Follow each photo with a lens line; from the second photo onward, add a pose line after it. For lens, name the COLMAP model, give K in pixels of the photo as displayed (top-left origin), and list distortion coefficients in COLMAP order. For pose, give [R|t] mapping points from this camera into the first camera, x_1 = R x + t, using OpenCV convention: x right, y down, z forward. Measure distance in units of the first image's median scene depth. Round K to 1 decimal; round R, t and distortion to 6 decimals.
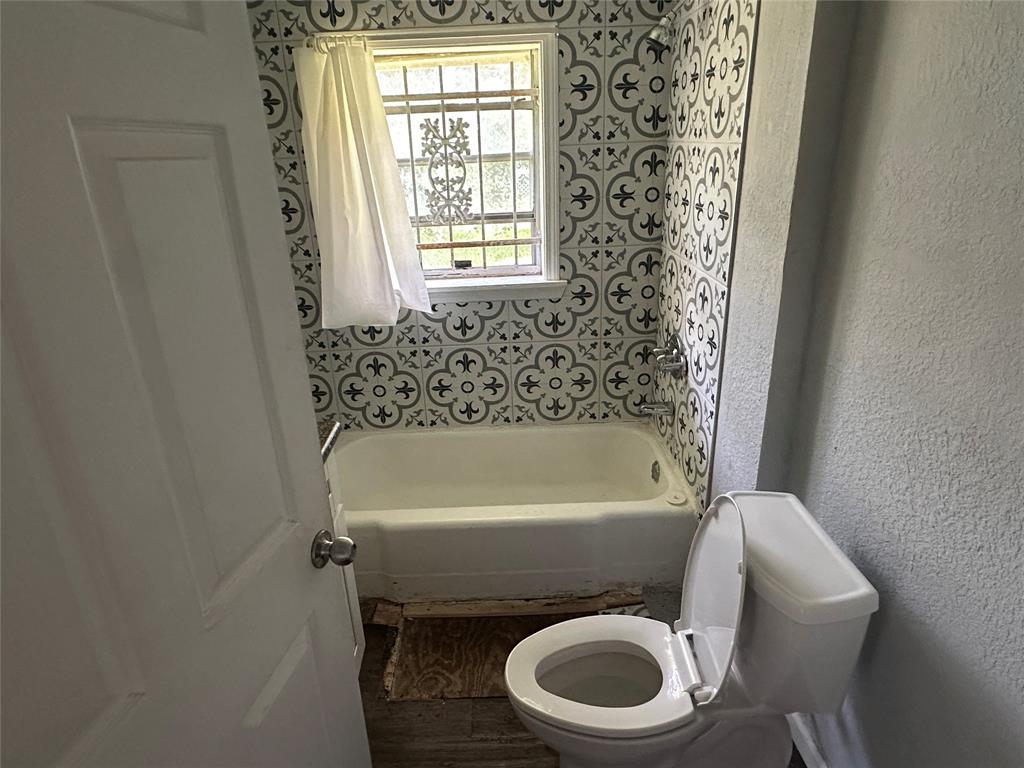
lens RADIAL K [[614.5, 0, 512.0], [0, 614.5, 384.0], [0, 0, 1]] dist [-0.002591, 0.000554]
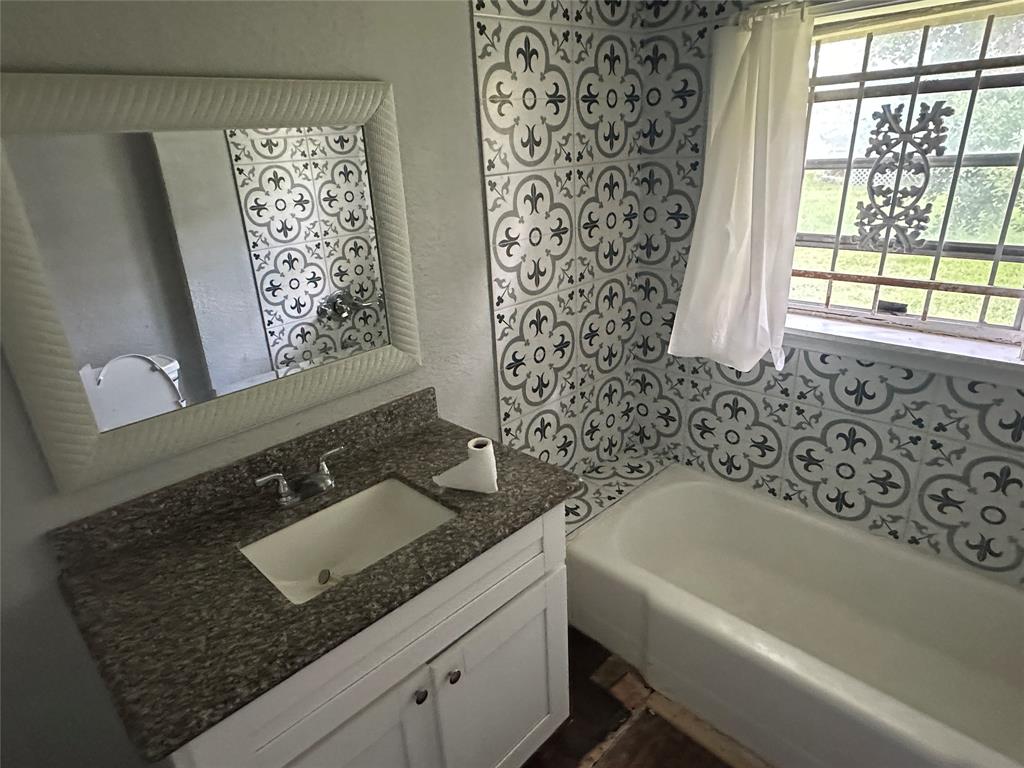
lens RADIAL K [[614.5, 0, 512.0], [0, 614.5, 384.0], [0, 0, 1]] dist [-0.002591, 0.000554]
pose [[0.684055, 0.271472, -0.677032, 0.132675], [-0.242101, 0.960048, 0.140342, -0.108329], [0.688082, 0.067908, 0.722449, 0.193794]]
